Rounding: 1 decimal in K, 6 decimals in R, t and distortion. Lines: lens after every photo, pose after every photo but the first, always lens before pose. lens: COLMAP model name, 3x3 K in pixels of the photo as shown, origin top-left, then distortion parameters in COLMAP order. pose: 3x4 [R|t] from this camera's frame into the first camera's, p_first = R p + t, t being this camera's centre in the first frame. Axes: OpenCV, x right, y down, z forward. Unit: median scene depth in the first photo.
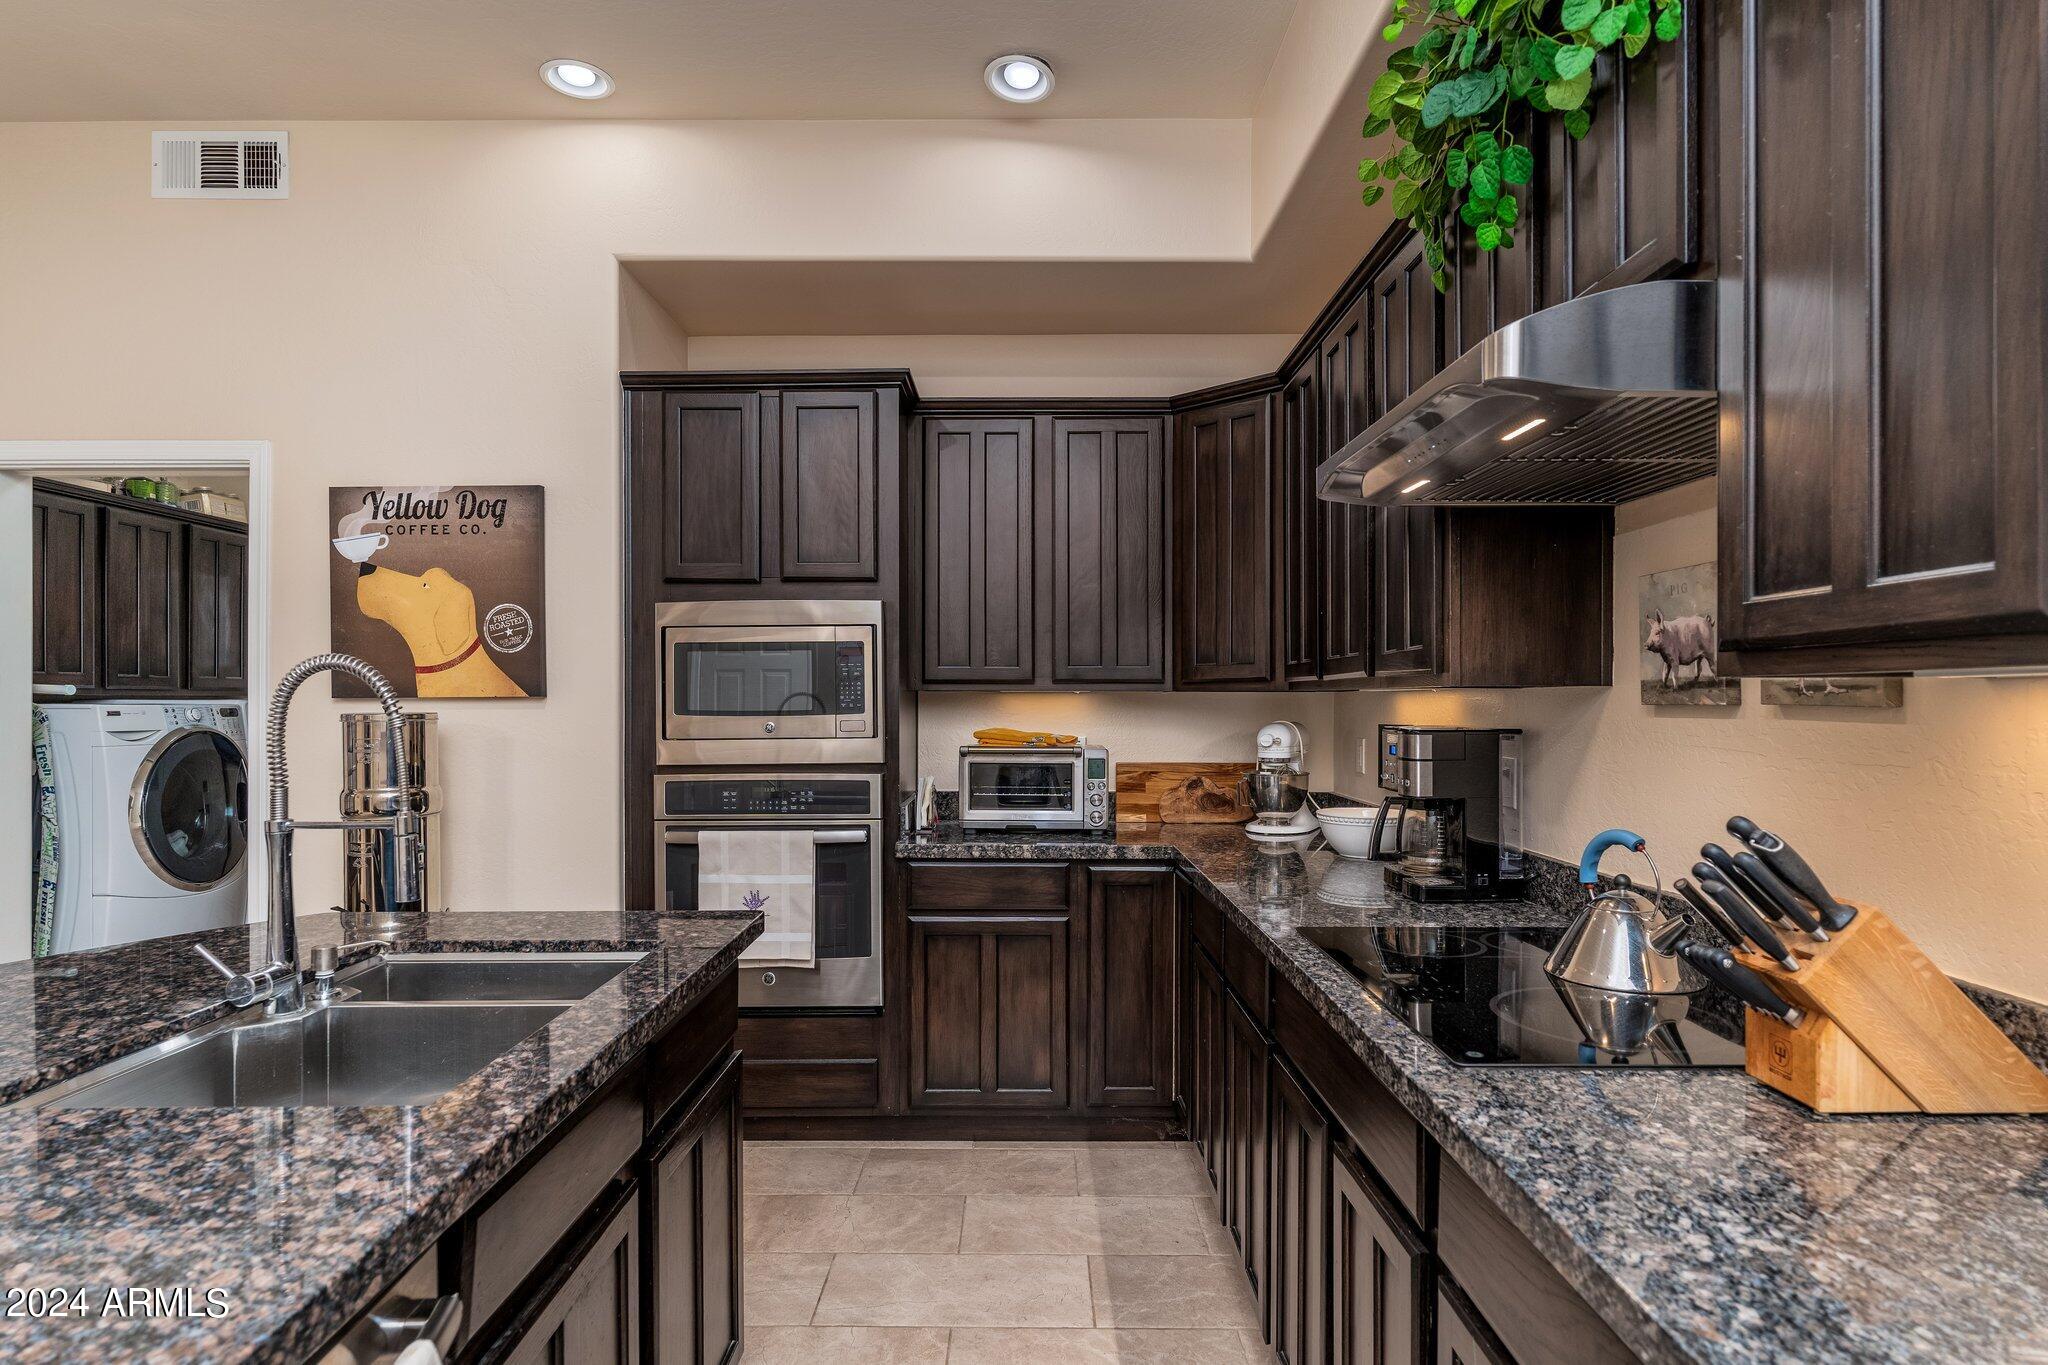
lens RADIAL K [[1132.3, 0, 1017.8], [0, 1132.3, 706.6], [0, 0, 1]] dist [0.002967, 0.004152]
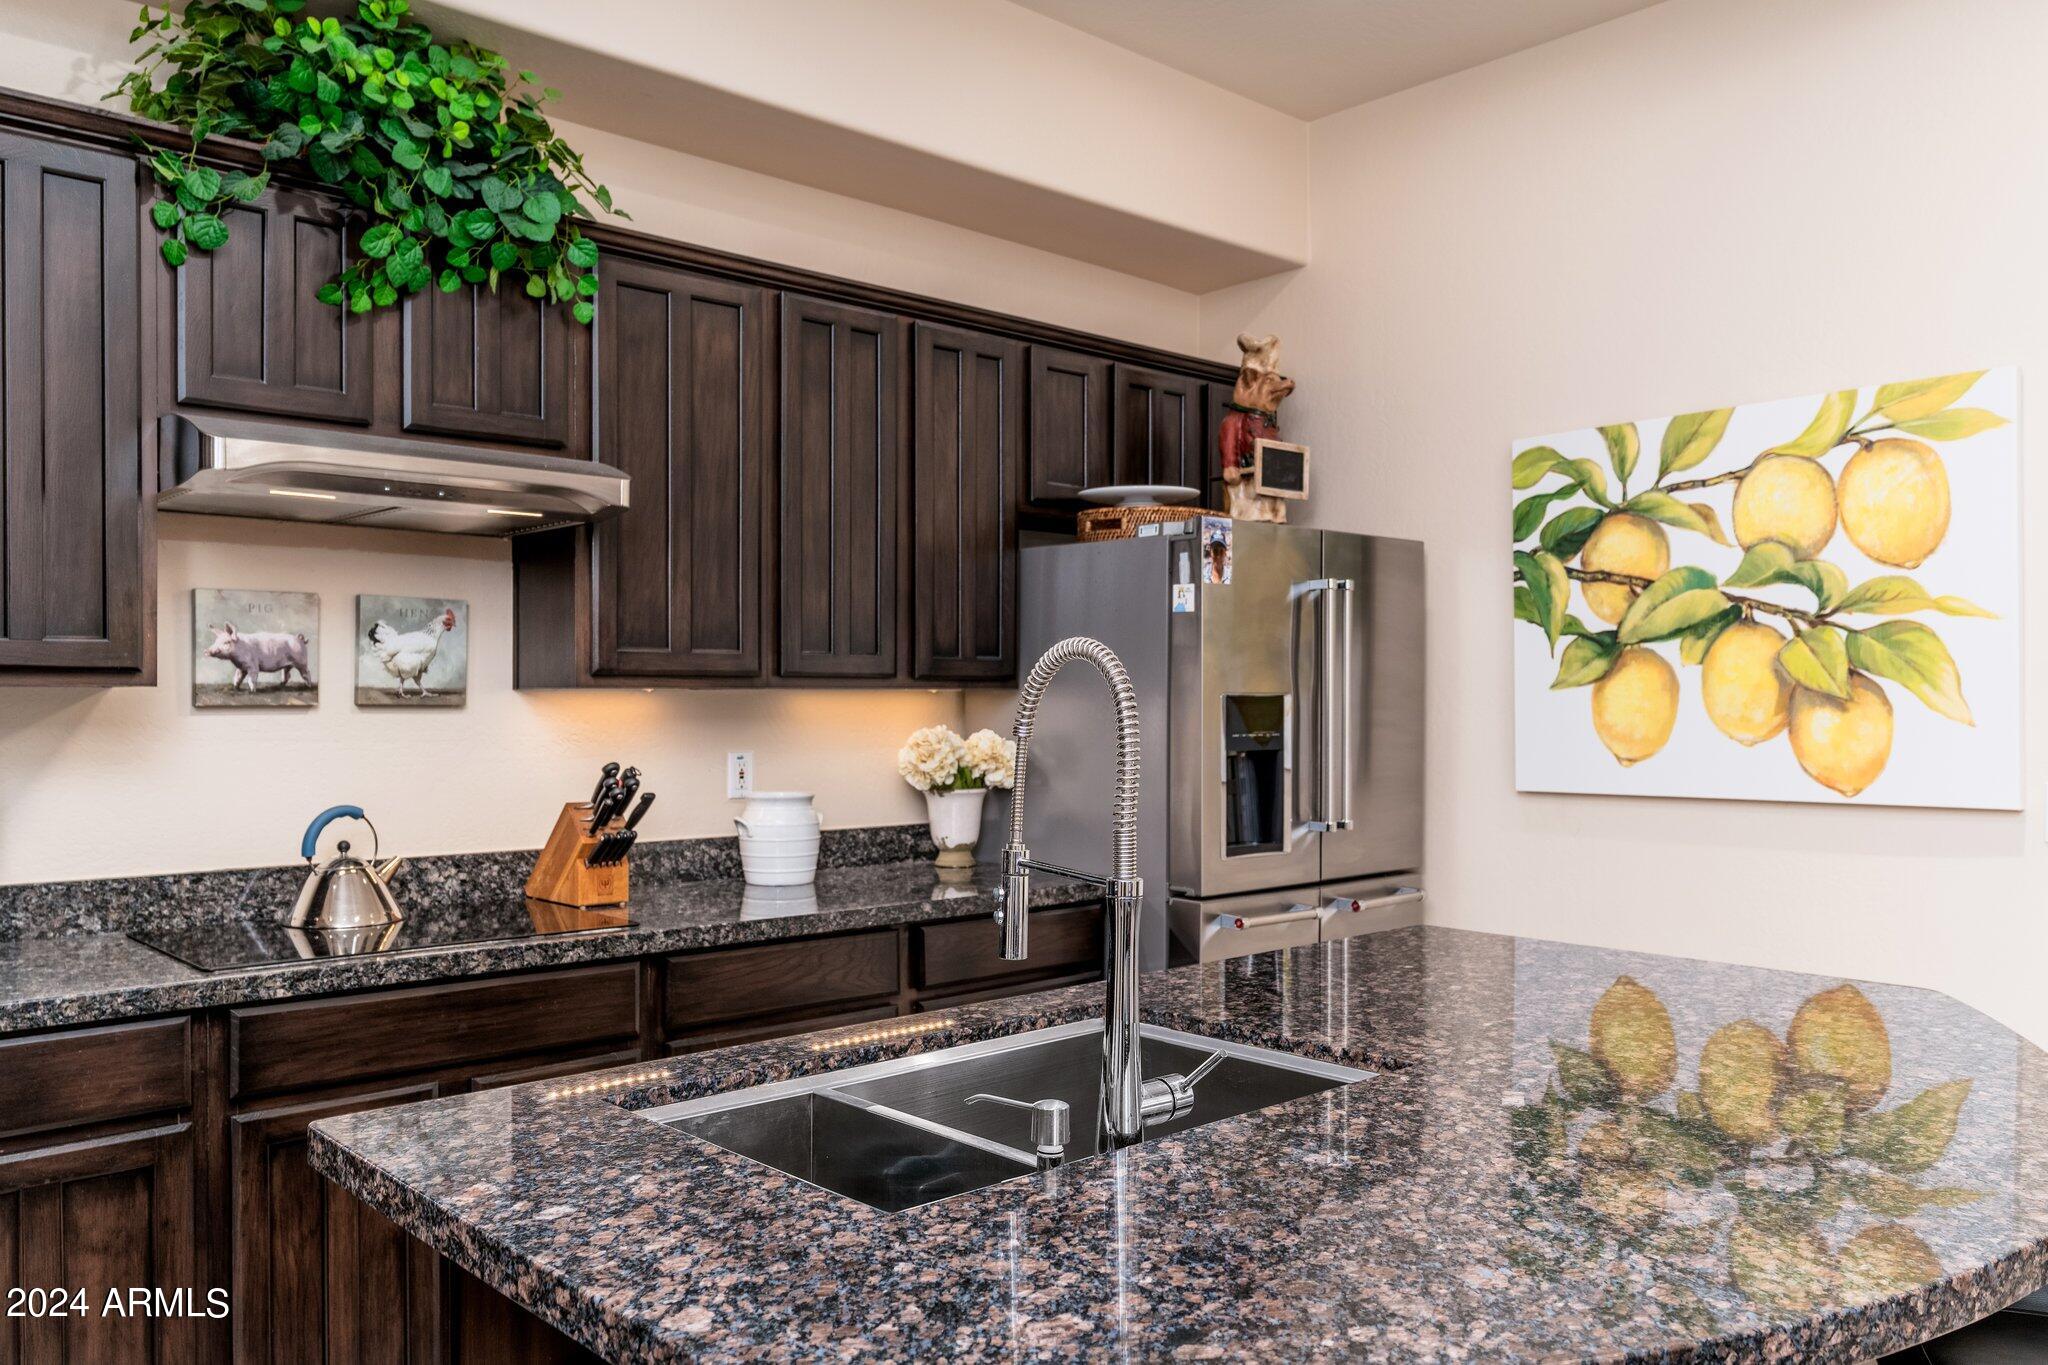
lens RADIAL K [[1531.0, 0, 1054.9], [0, 1531.0, 699.7], [0, 0, 1]] dist [0.003433, -0.000378]
pose [[-0.668883, 0.001728, 0.743365, -0.656634], [0.006471, 0.999973, 0.003498, -0.004613], [-0.743339, 0.007150, -0.668876, 0.830595]]
